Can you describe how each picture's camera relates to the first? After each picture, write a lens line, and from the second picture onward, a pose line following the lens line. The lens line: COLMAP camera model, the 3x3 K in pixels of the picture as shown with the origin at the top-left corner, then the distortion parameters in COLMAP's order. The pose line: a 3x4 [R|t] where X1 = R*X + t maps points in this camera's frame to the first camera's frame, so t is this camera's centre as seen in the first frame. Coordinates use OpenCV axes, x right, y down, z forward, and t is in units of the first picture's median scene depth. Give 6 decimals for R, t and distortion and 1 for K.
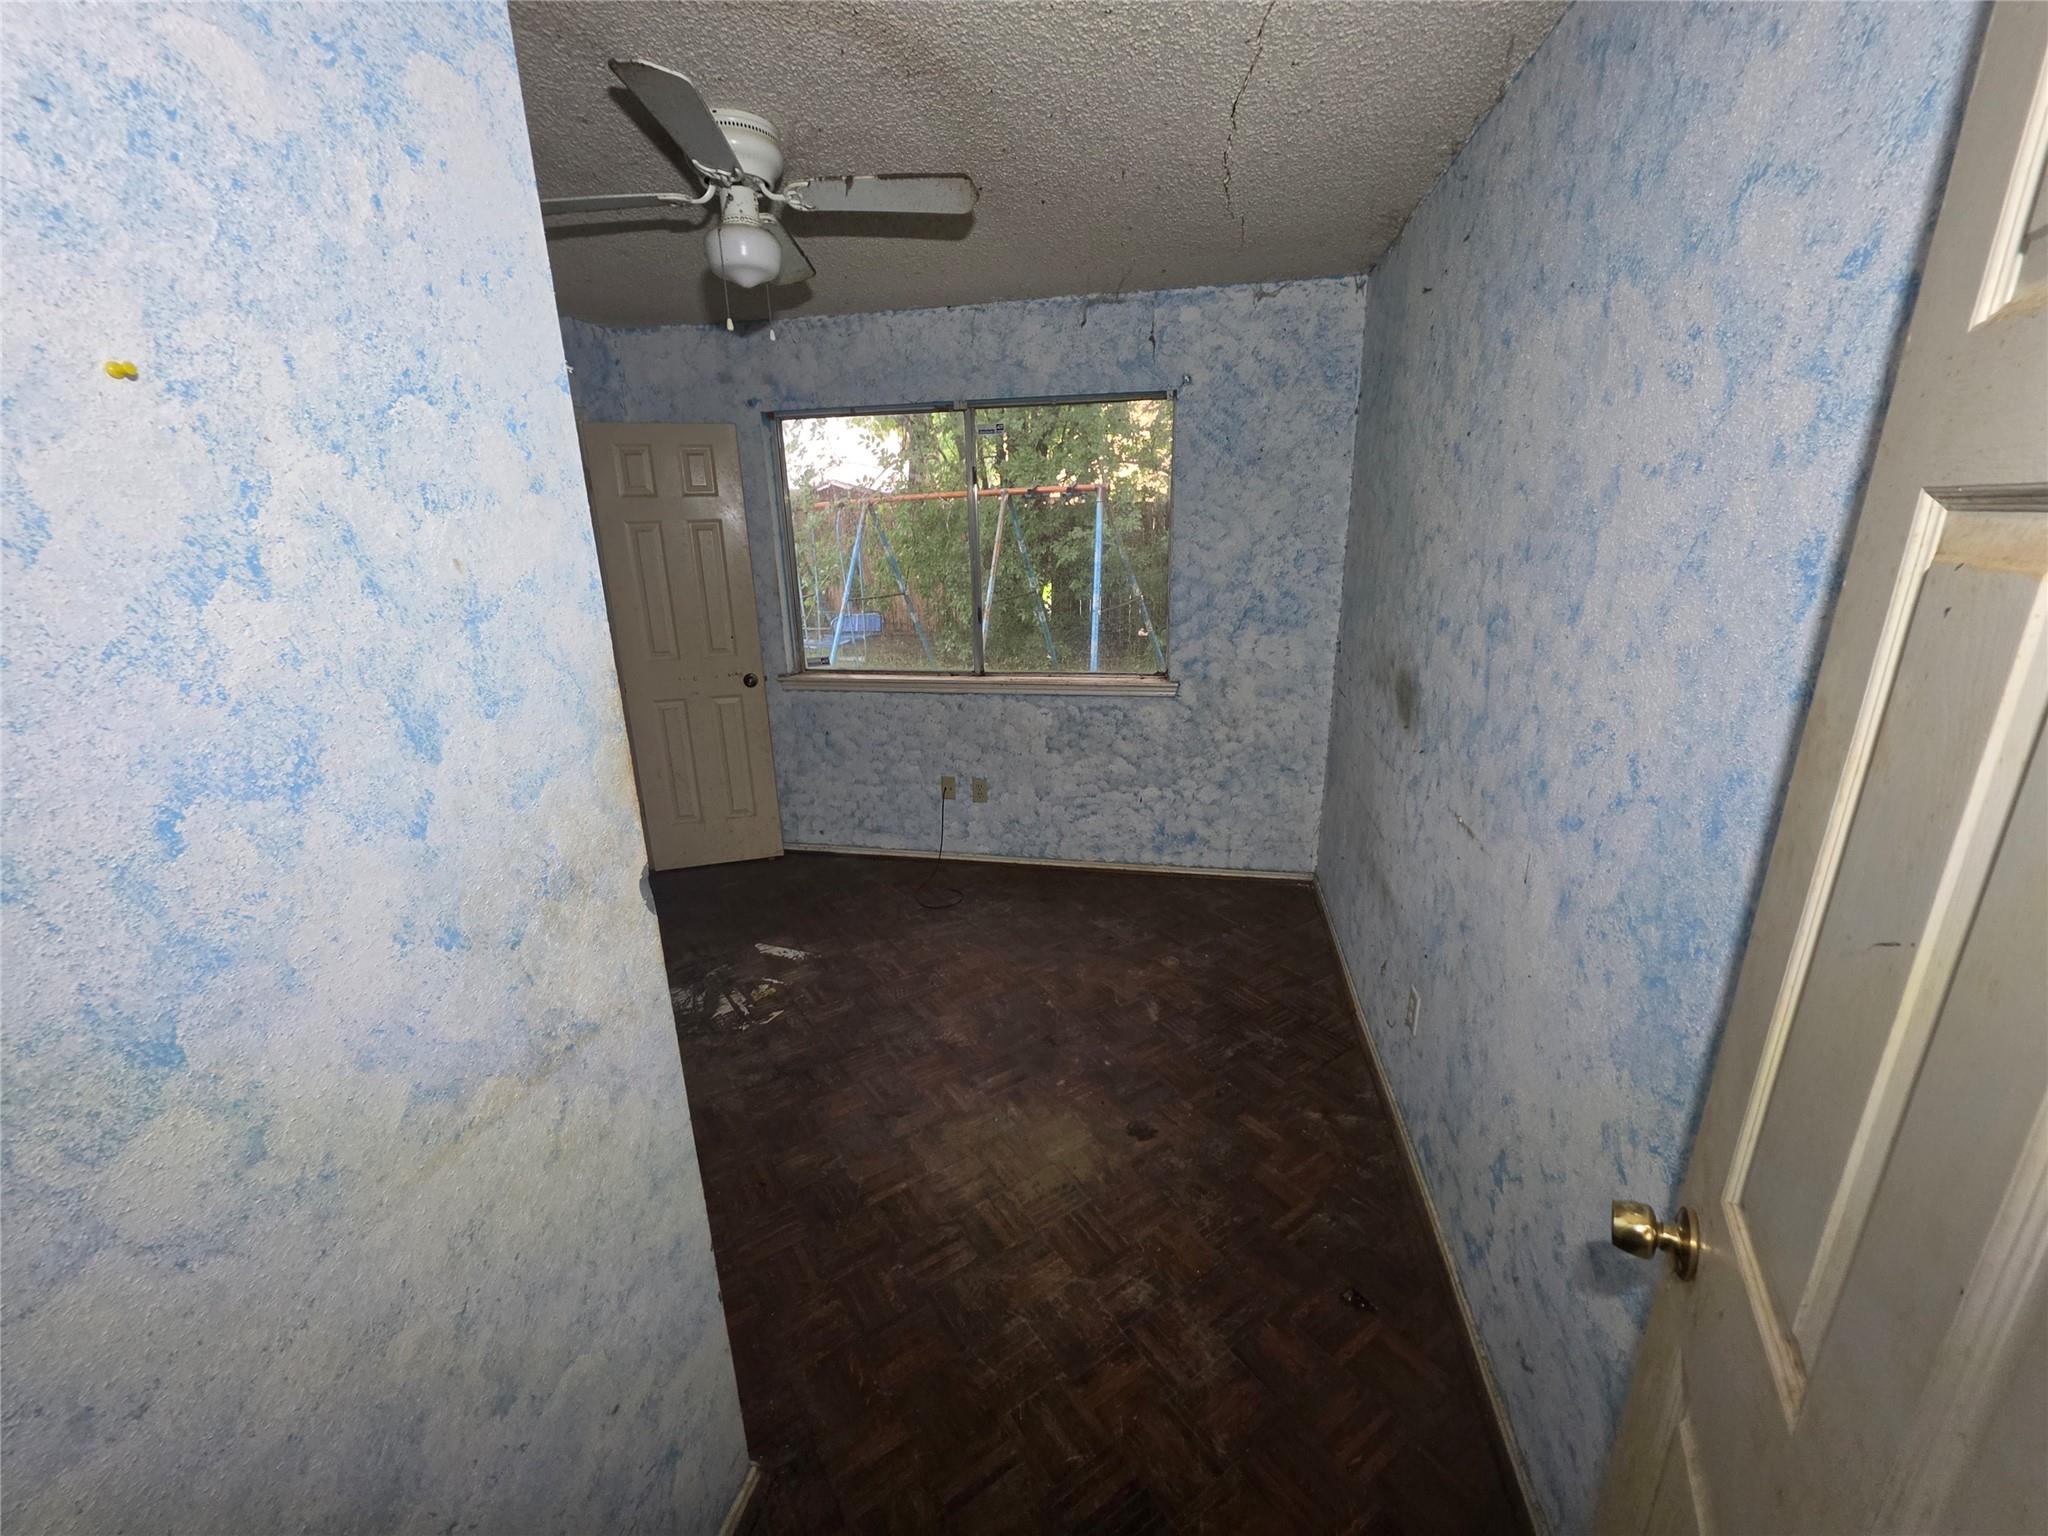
lens RADIAL K [[821.8, 0, 1022.4], [0, 821.8, 768.2], [0, 0, 1]] dist [-0.002875, 0.001165]
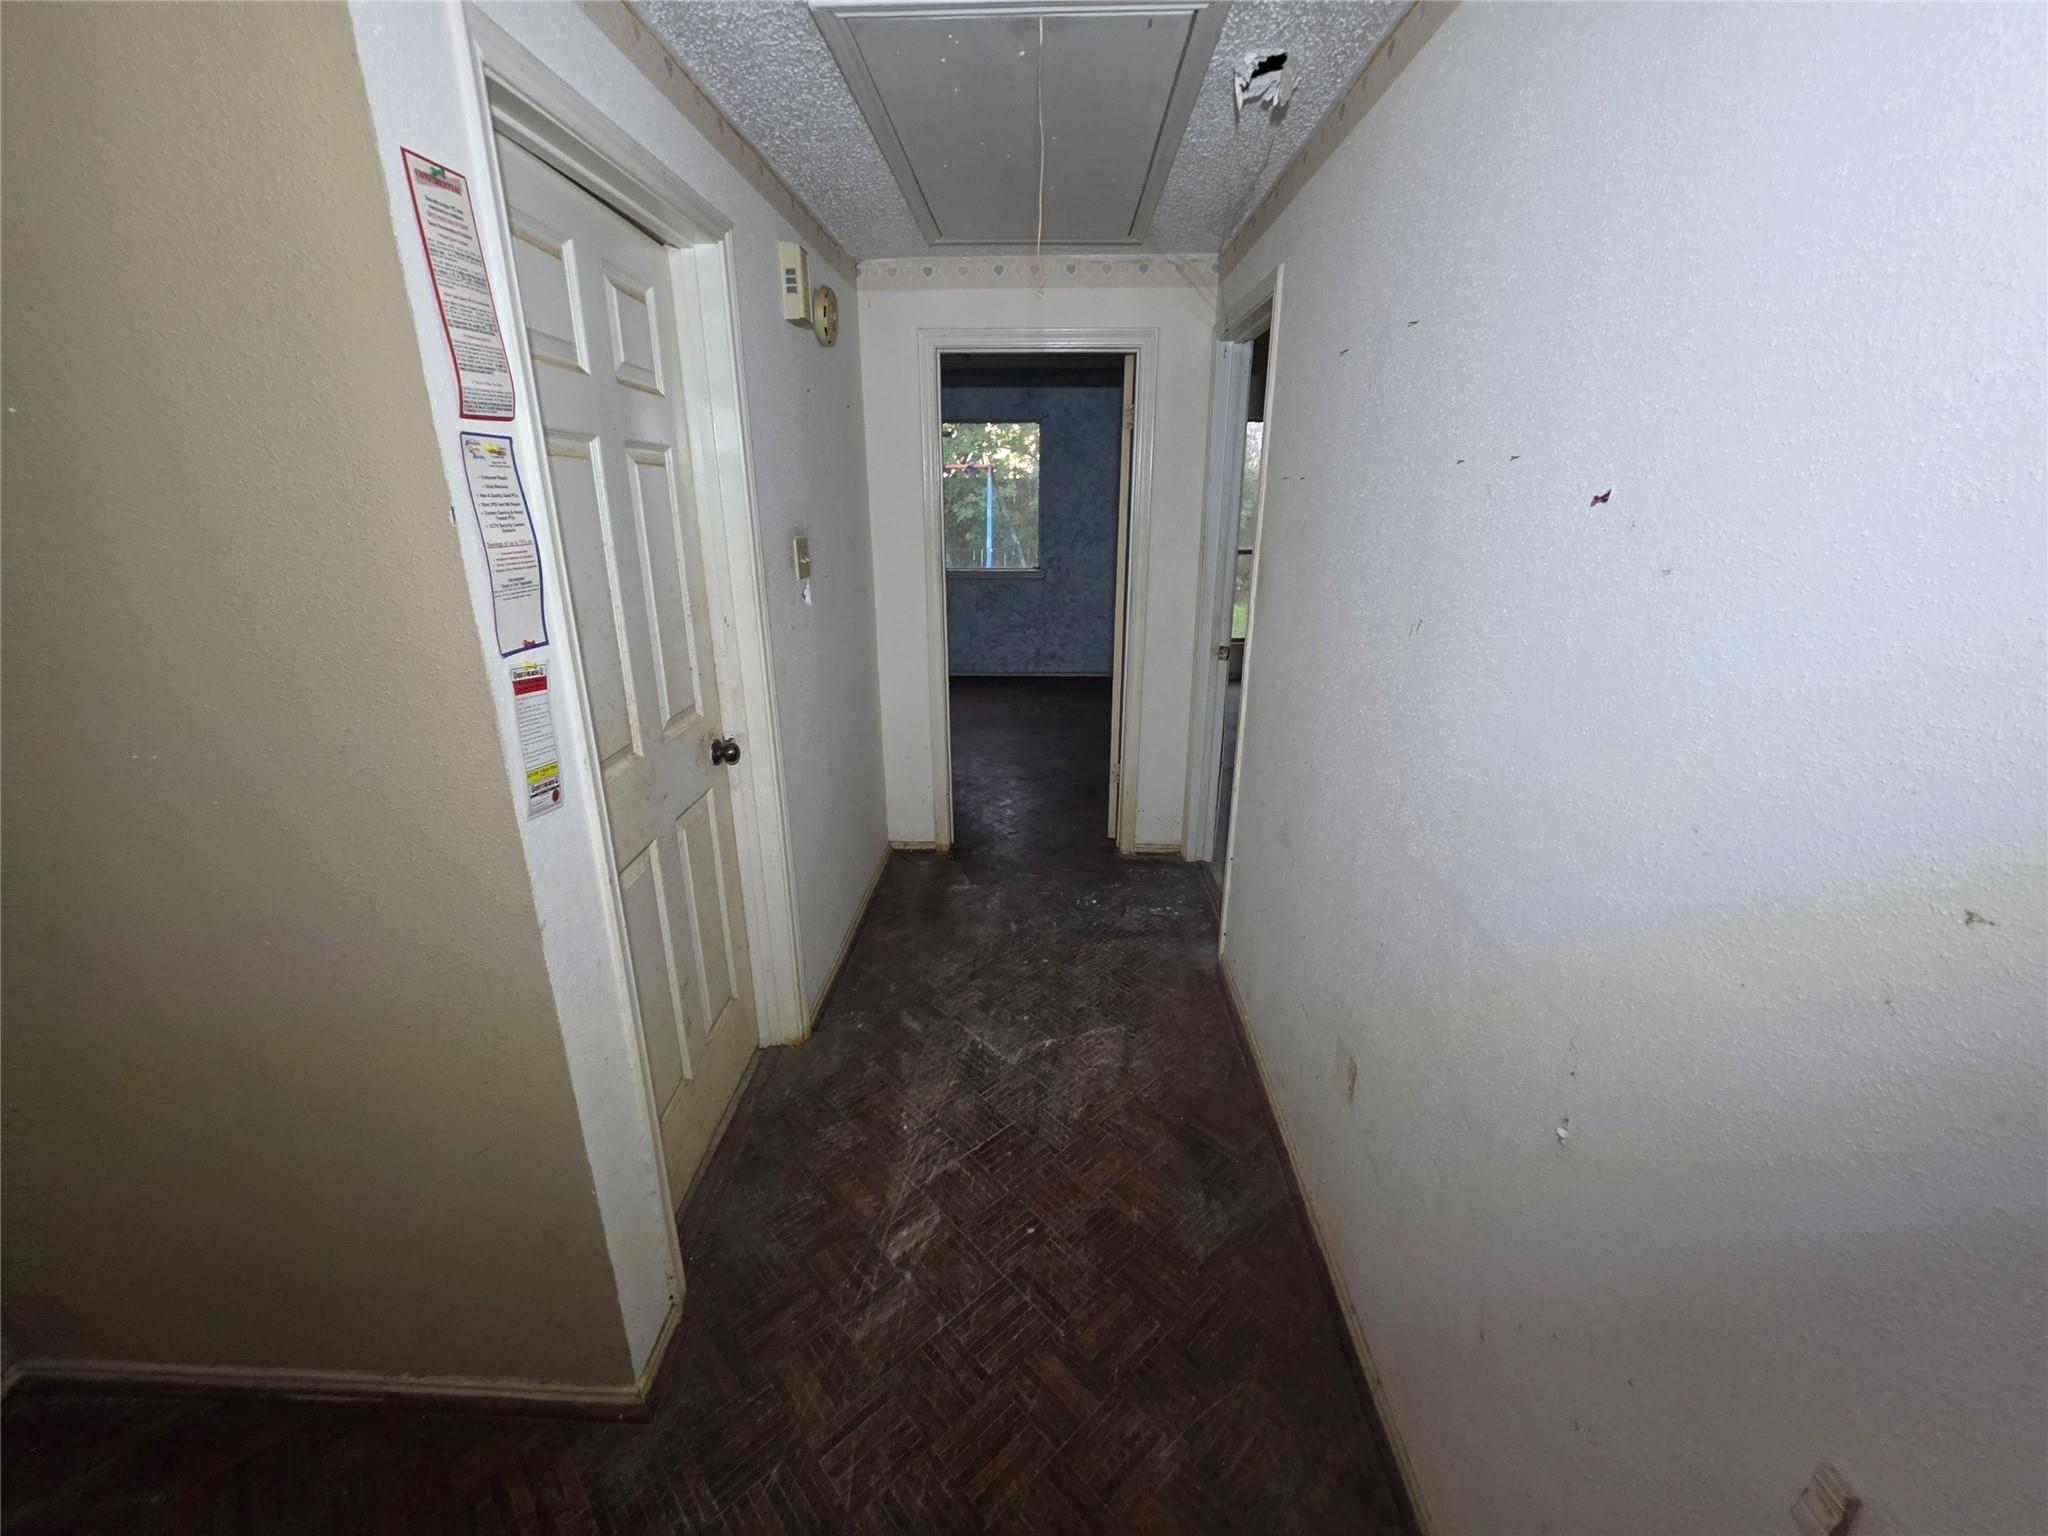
lens RADIAL K [[821.8, 0, 1027.9], [0, 821.8, 766.4], [0, 0, 1]] dist [-0.002875, 0.001165]
pose [[0.985886, -0.028364, 0.164996, -0.169906], [0.024603, 0.999390, 0.024792, 0.287926], [-0.165599, -0.020383, 0.985983, -0.847890]]
